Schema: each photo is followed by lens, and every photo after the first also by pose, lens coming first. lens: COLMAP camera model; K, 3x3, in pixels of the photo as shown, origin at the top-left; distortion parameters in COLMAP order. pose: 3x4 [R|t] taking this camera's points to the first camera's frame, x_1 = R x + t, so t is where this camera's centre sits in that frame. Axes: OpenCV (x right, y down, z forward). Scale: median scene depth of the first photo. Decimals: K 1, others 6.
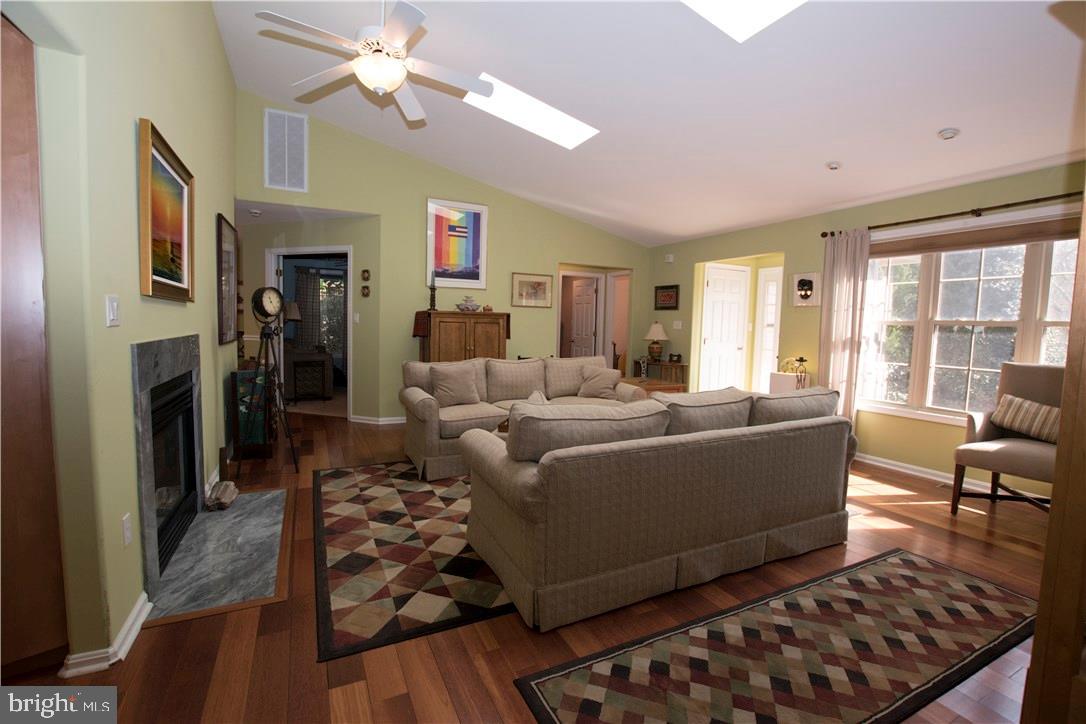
lens RADIAL K [[481.3, 0, 547.0], [0, 481.3, 358.0], [0, 0, 1]] dist [-0.032889, 0.003695]
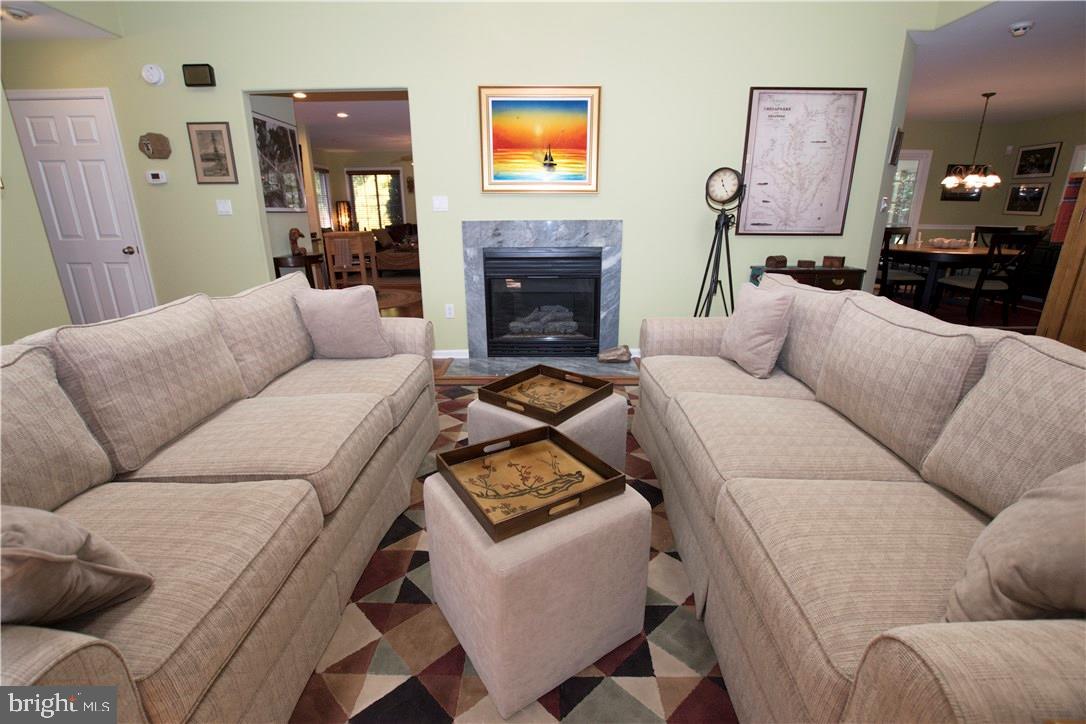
lens RADIAL K [[481.3, 0, 542.6], [0, 481.3, 360.6], [0, 0, 1]] dist [-0.032889, 0.003695]
pose [[-0.452627, 0.245115, -0.857349, 0.375881], [-0.068267, 0.949130, 0.307396, -0.053798], [0.889083, 0.197665, -0.412869, 1.045969]]
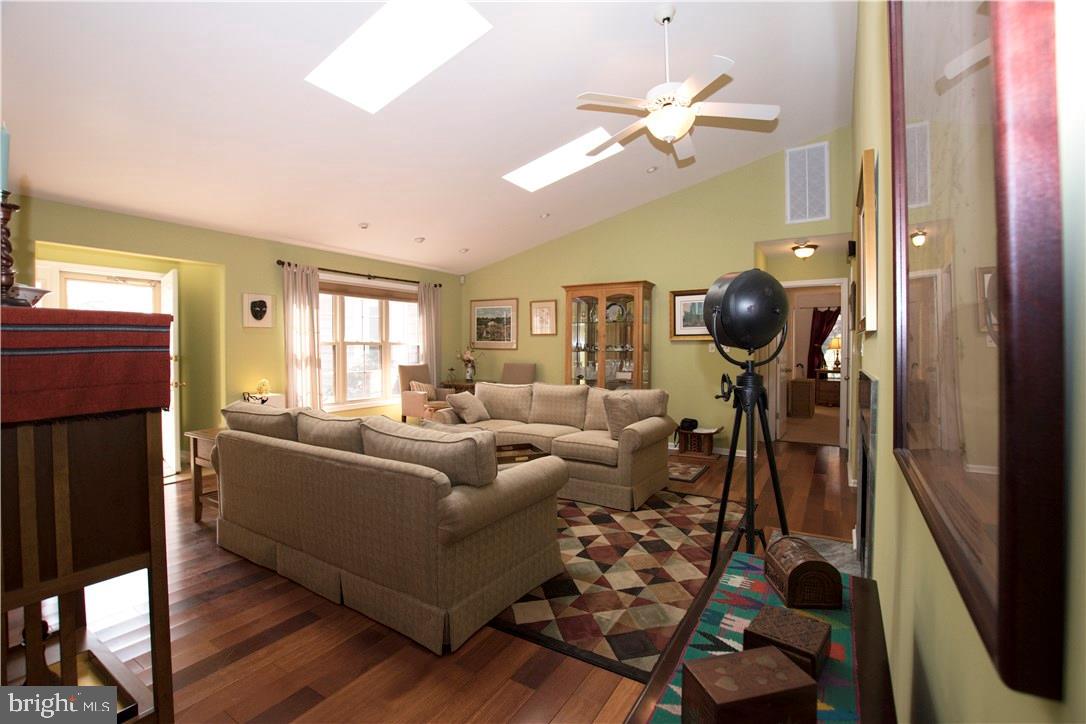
lens RADIAL K [[481.3, 0, 542.1], [0, 481.3, 355.7], [0, 0, 1]] dist [-0.032889, 0.003695]
pose [[-0.524308, -0.032993, 0.850889, -0.771077], [0.048663, 0.996455, 0.068622, -0.107599], [-0.850137, 0.077386, -0.520844, 1.250052]]
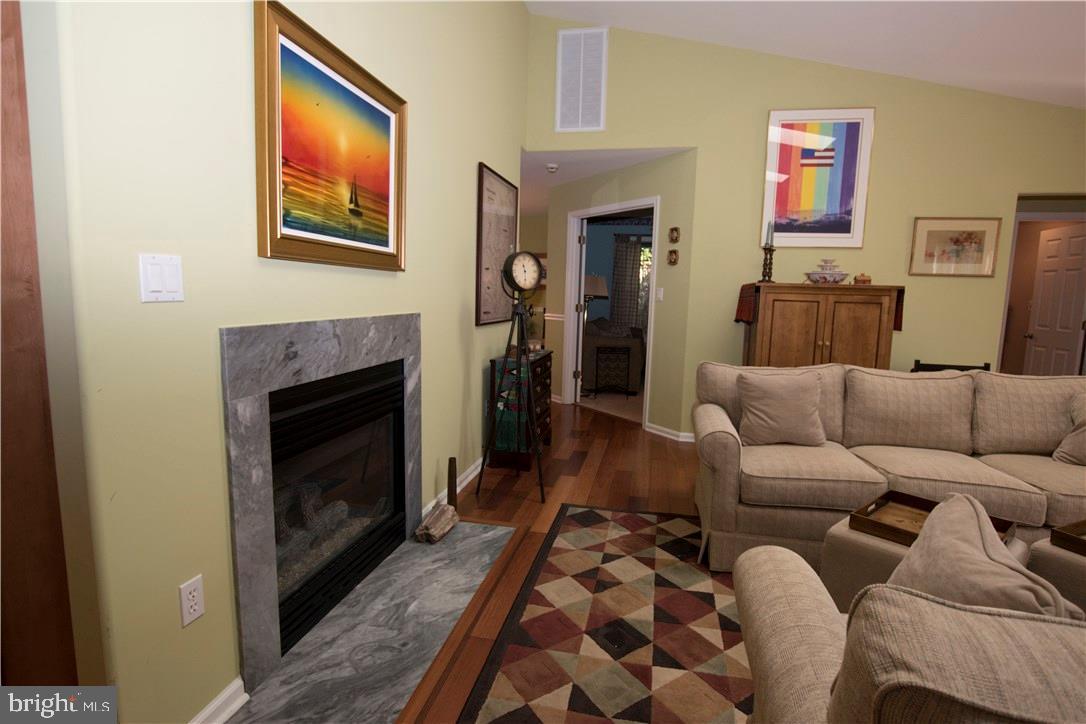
lens RADIAL K [[545.2, 0, 541.5], [0, 545.2, 359.6], [0, 0, 1]] dist [-0.029009, 0.003752]
pose [[0.782250, 0.072423, -0.618740, -0.016800], [-0.051710, 0.997340, 0.051362, -0.023000], [0.620814, -0.008183, 0.783915, 0.317808]]
